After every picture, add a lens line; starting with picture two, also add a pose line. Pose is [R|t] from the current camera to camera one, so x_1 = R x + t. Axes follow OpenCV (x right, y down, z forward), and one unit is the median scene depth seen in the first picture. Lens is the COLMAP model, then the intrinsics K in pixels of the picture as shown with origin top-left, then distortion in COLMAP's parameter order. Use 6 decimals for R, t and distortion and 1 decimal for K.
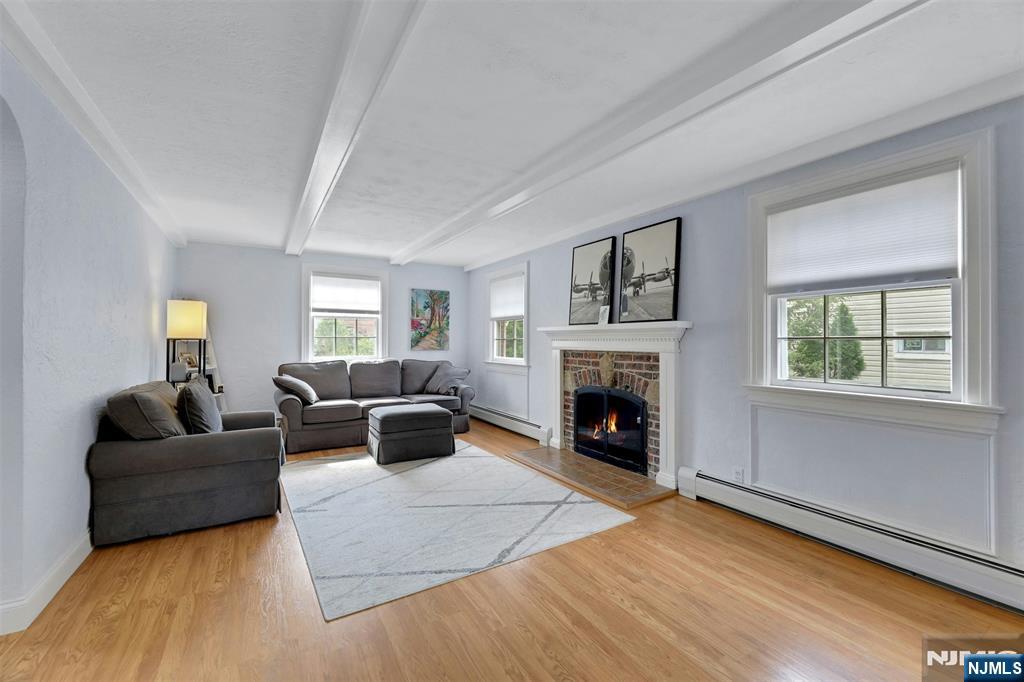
lens RADIAL K [[422.7, 0, 516.7], [0, 422.7, 336.6], [0, 0, 1]] dist [0.000762, 0.000166]
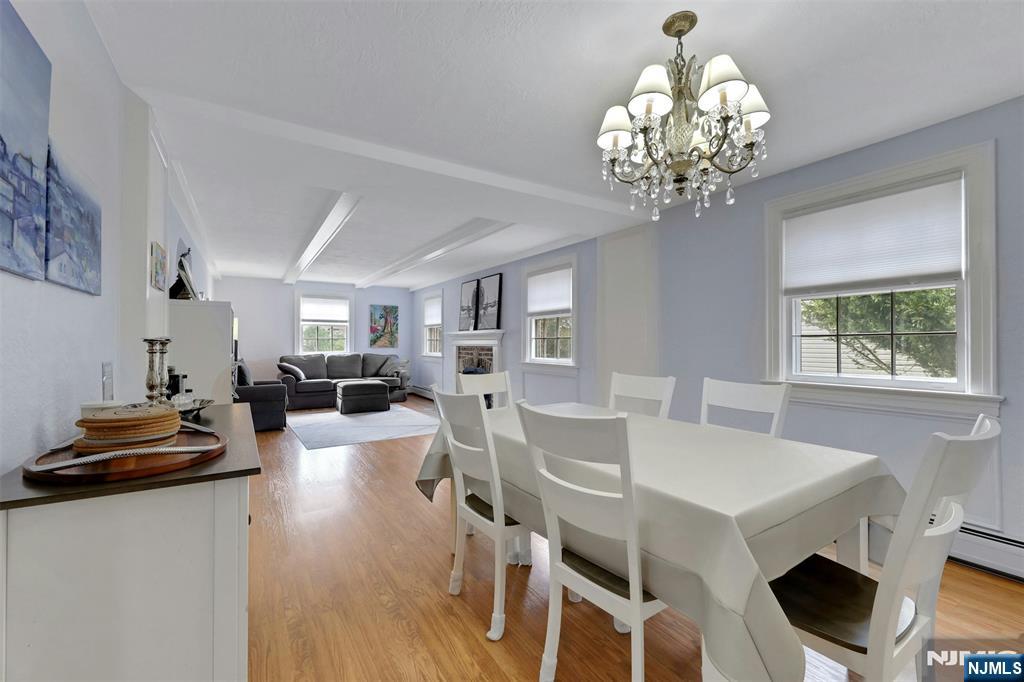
lens RADIAL K [[422.7, 0, 514.1], [0, 422.7, 338.4], [0, 0, 1]] dist [0.000762, 0.000166]
pose [[0.999911, -0.004511, 0.012574, 0.330679], [0.004469, 0.999984, 0.003375, -0.002112], [-0.012589, -0.003319, 0.999915, -0.670306]]
